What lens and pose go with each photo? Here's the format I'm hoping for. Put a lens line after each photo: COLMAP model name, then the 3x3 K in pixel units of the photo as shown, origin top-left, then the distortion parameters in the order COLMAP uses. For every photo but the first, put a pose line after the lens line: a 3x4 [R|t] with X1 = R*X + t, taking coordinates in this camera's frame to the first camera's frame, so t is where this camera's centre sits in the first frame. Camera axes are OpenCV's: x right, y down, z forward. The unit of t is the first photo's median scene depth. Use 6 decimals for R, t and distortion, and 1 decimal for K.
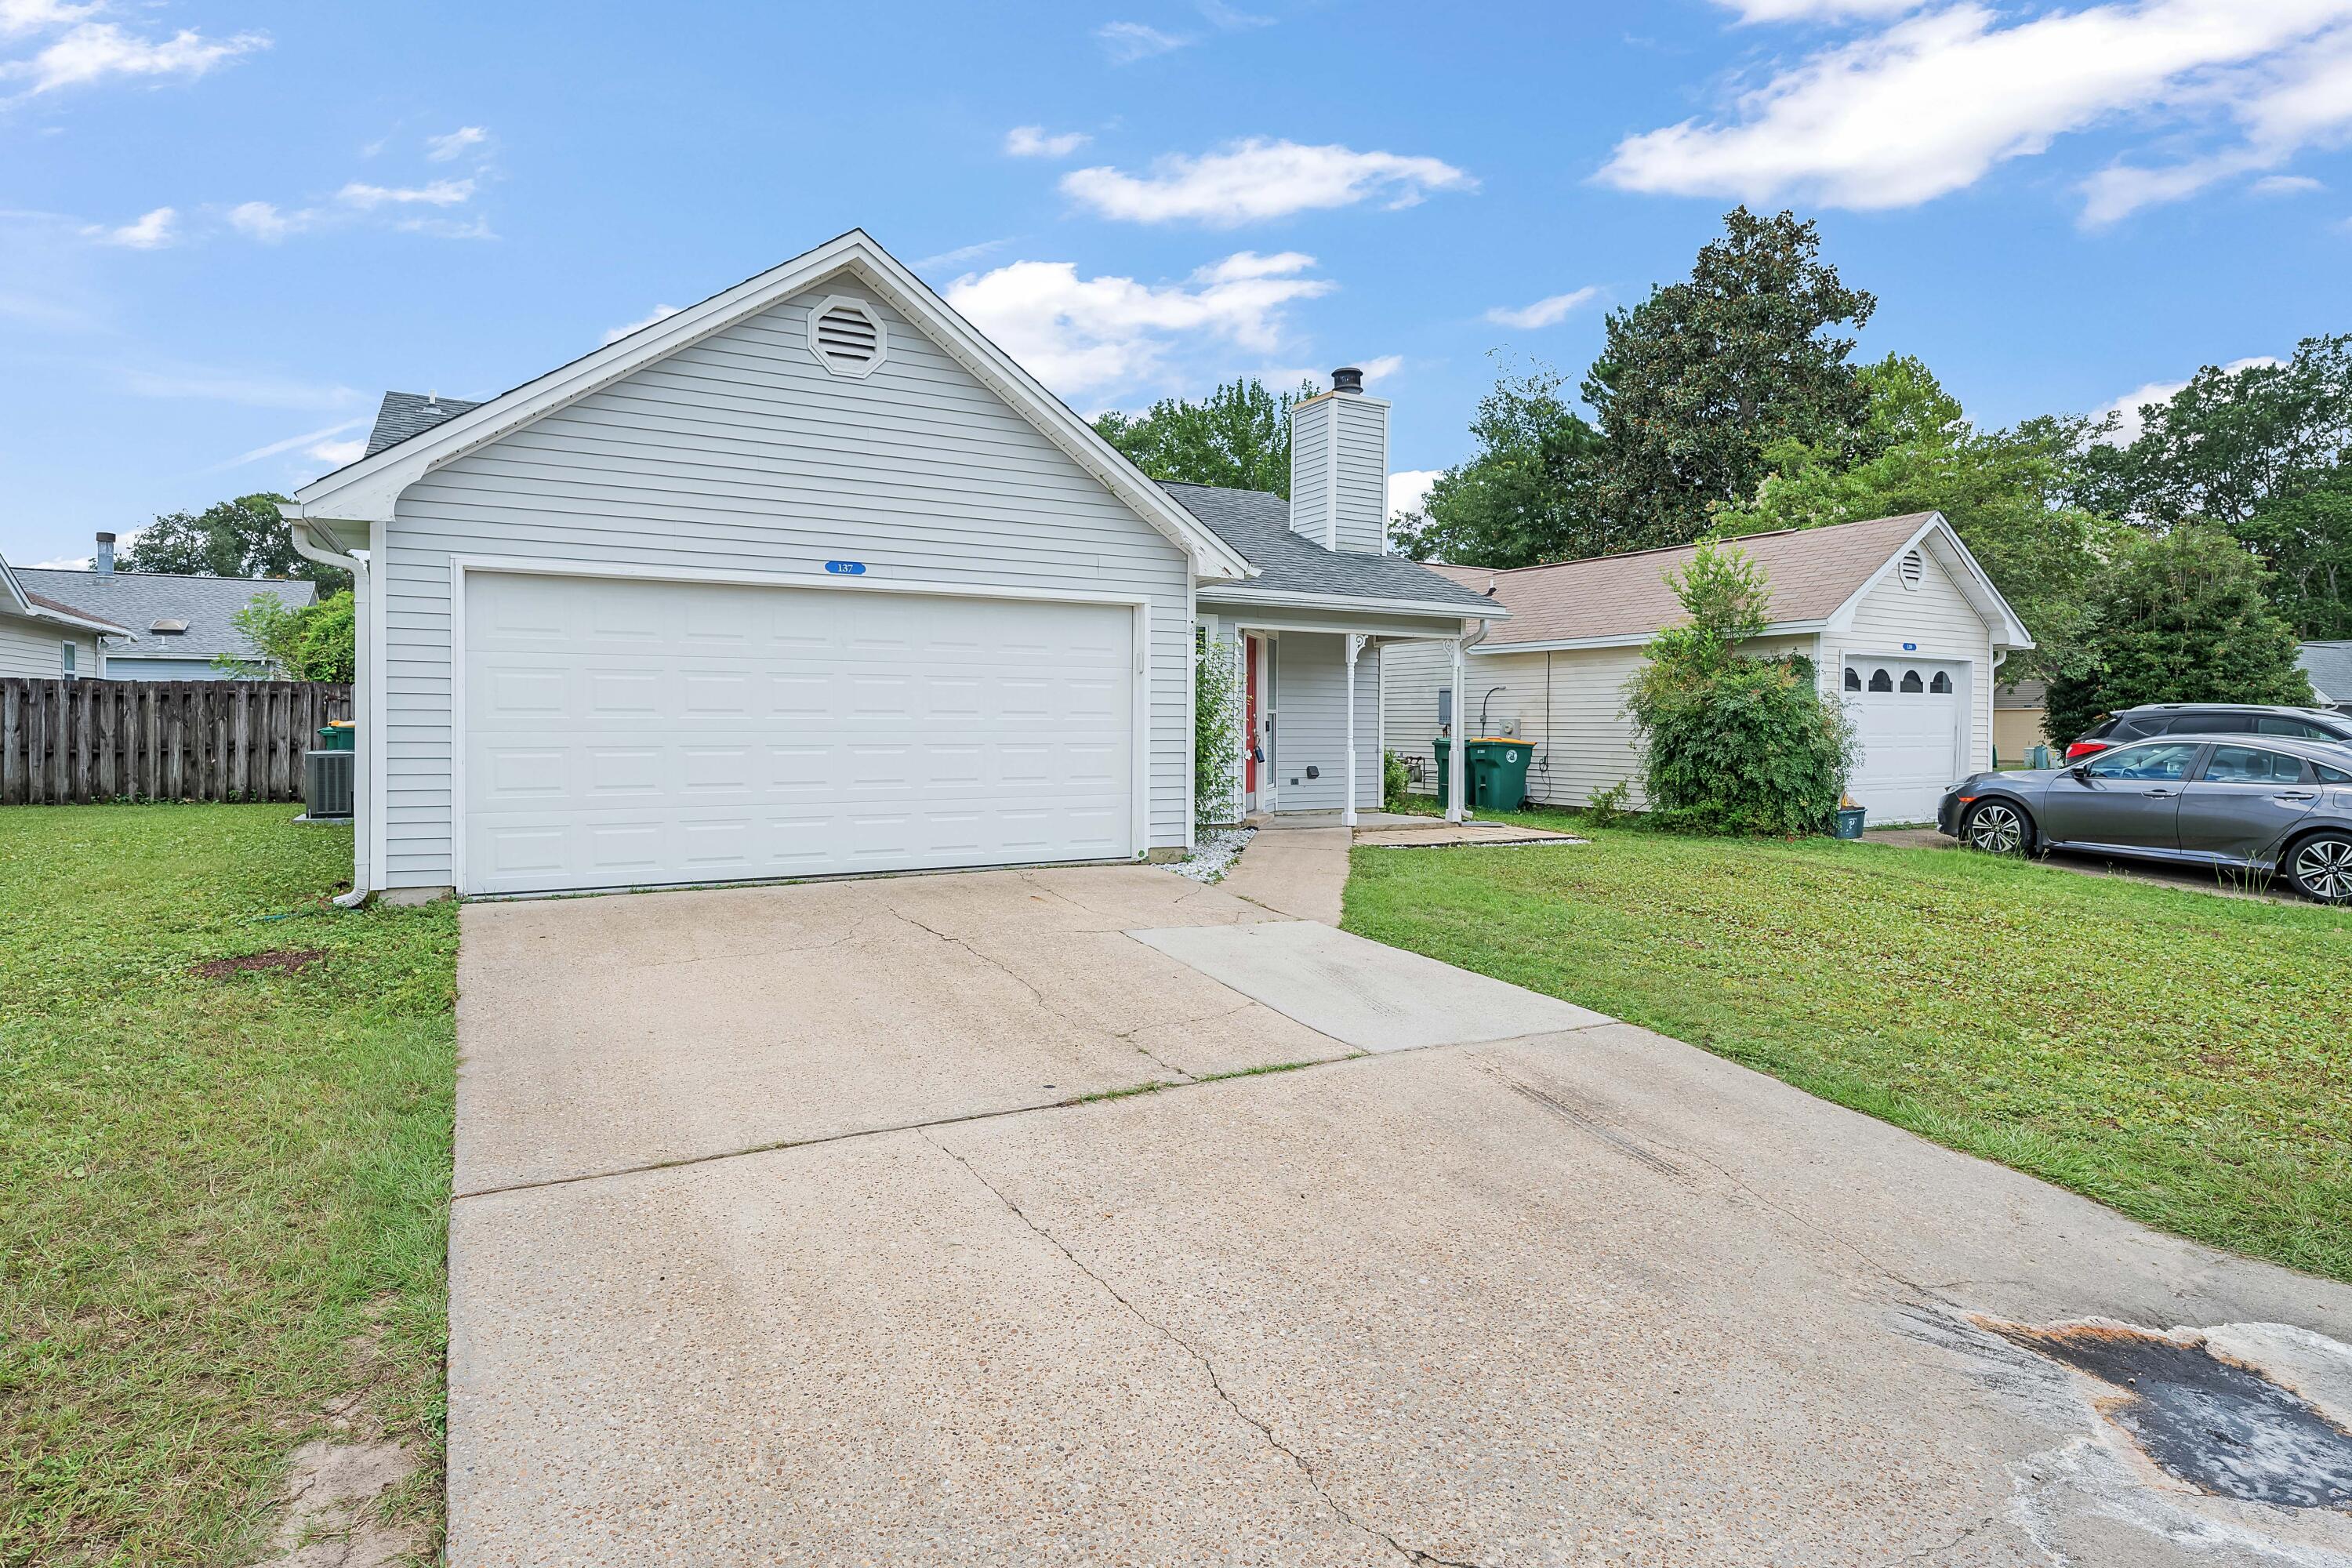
lens RADIAL K [[1223.0, 0, 1135.6], [0, 1223.0, 734.9], [0, 0, 1]] dist [-0.003030, 0.001261]
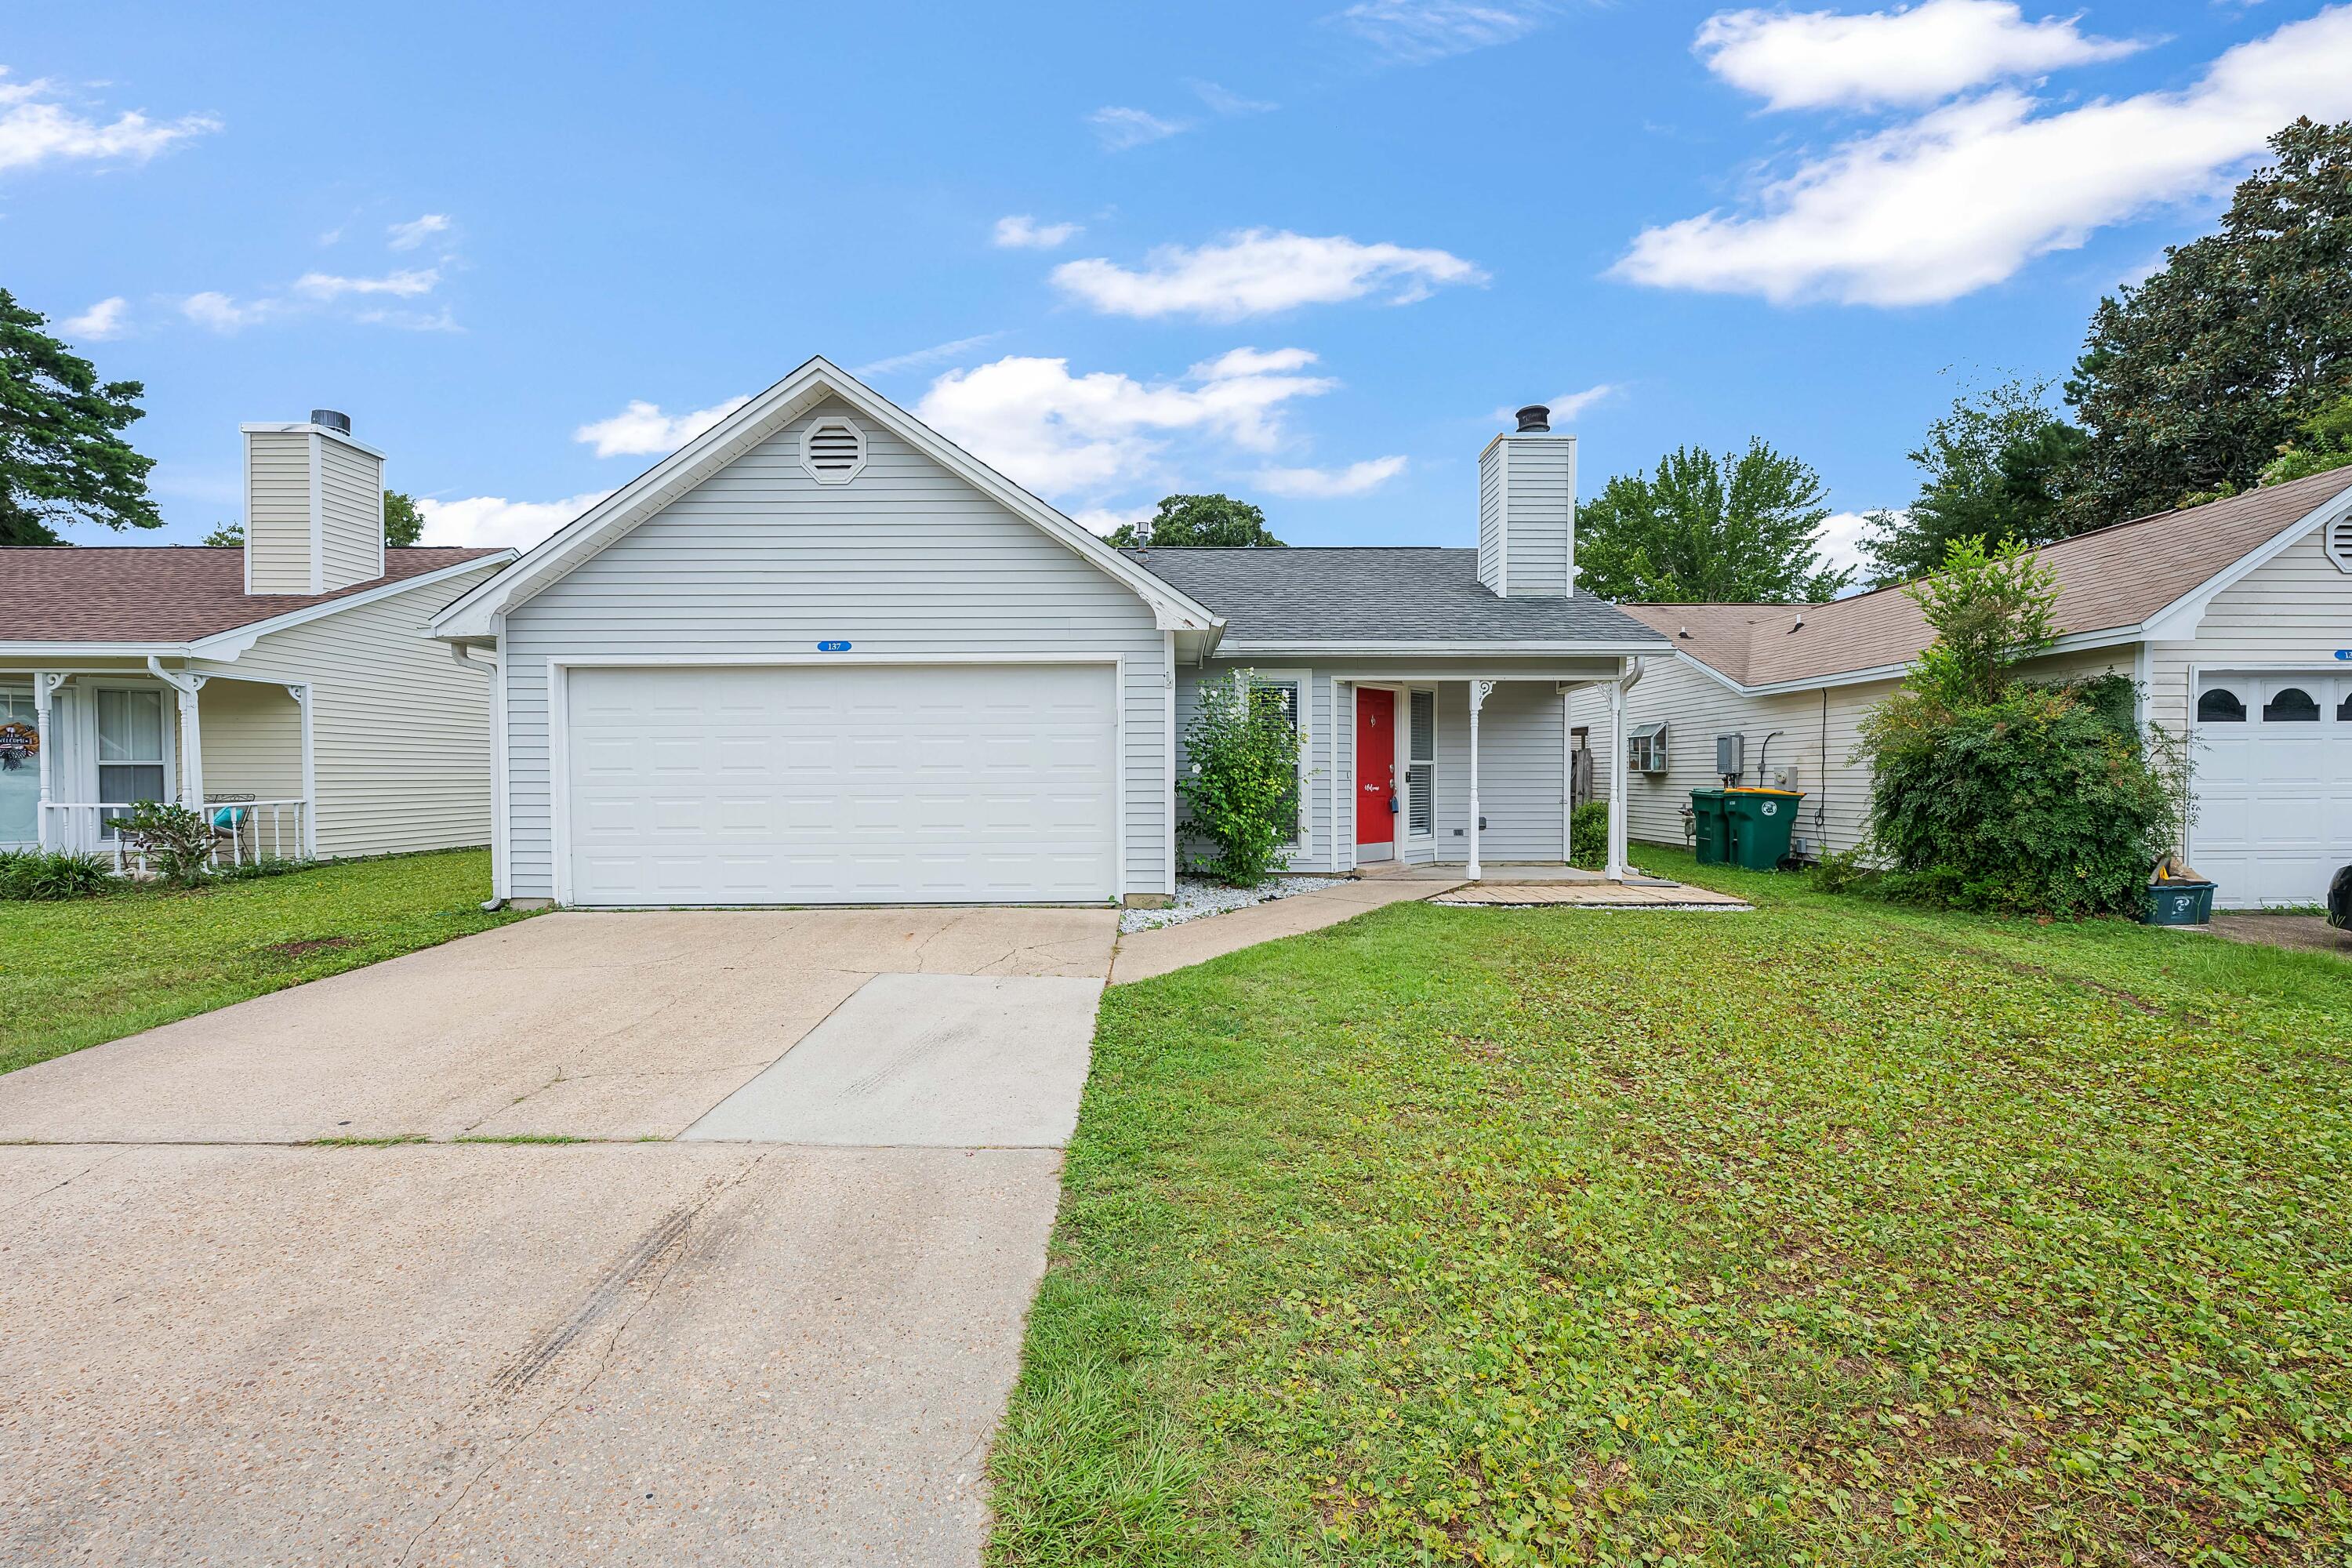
lens RADIAL K [[967.1, 0, 1186.9], [0, 967.1, 806.4], [0, 0, 1]] dist [-0.002450, 0.000435]
pose [[0.882979, 0.004626, -0.469390, 0.414347], [0.004080, 0.999838, 0.017530, 0.002862], [0.469395, -0.017393, 0.882817, 0.269549]]
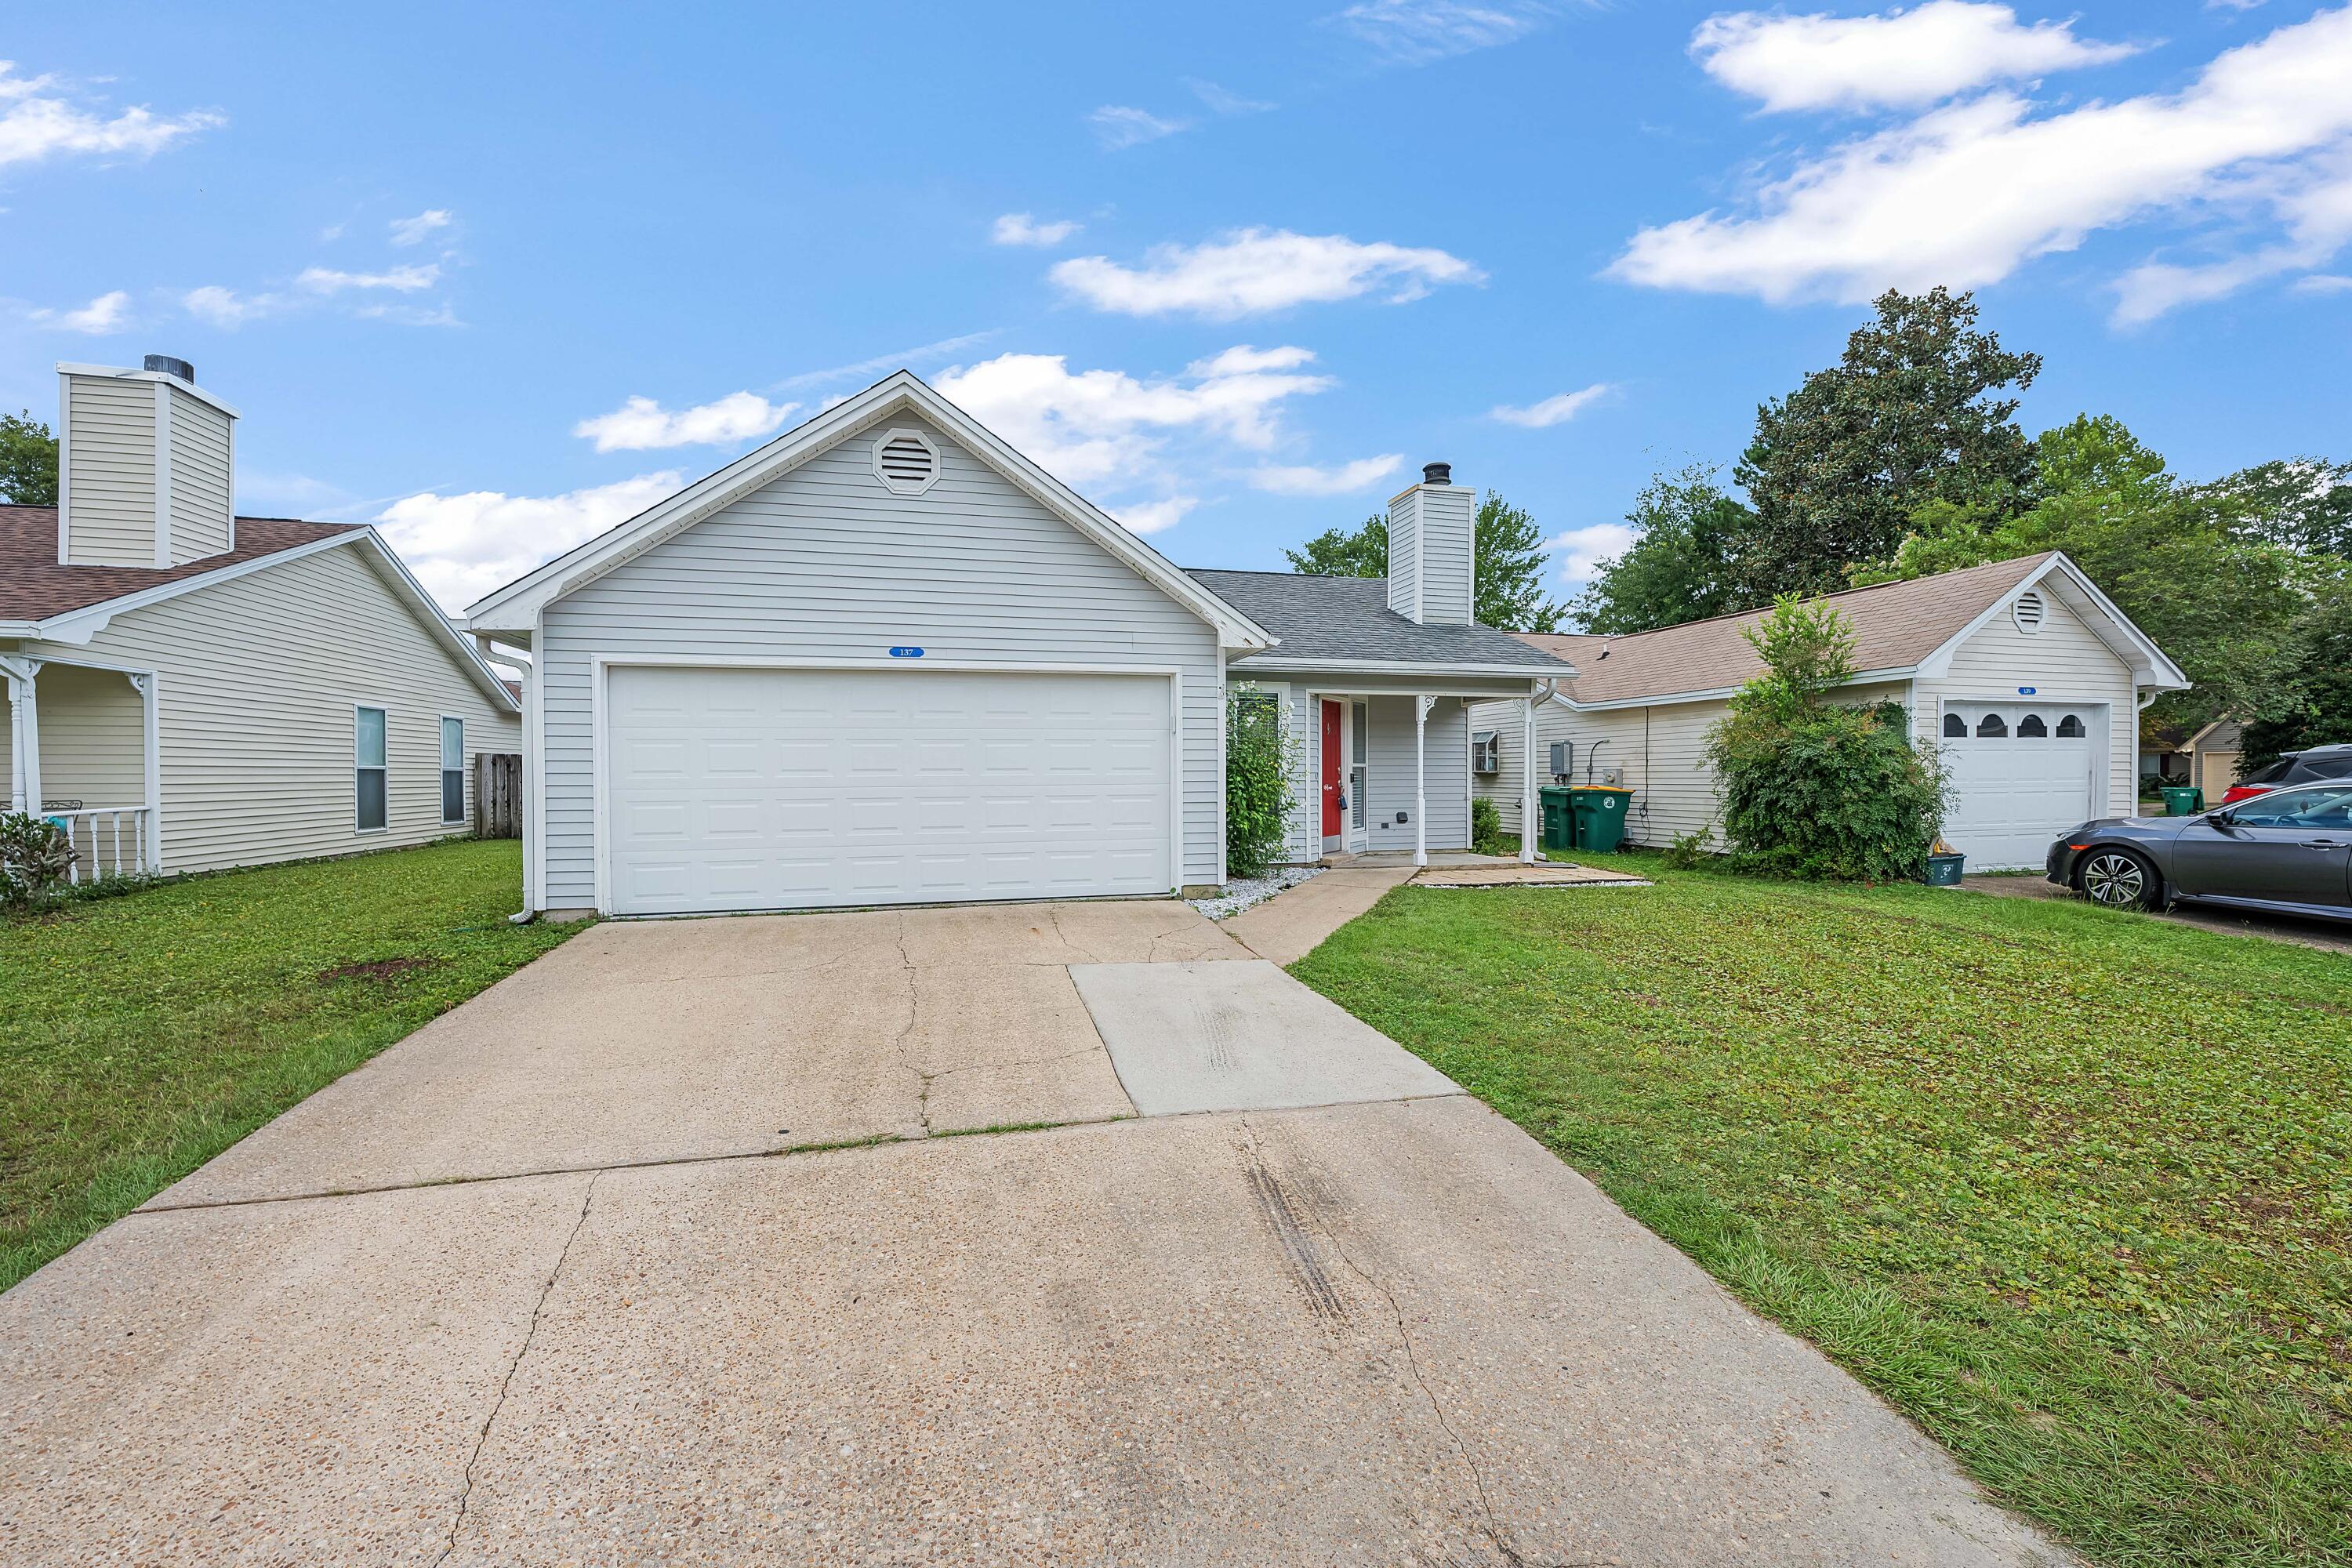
lens RADIAL K [[923.8, 0, 1158.4], [0, 923.8, 788.0], [0, 0, 1]] dist [-0.001256, 0.000092]
pose [[0.968390, -0.007469, -0.249328, 0.190509], [0.008143, 0.999965, 0.001674, -0.000962], [0.249307, -0.003651, 0.968418, 0.141683]]
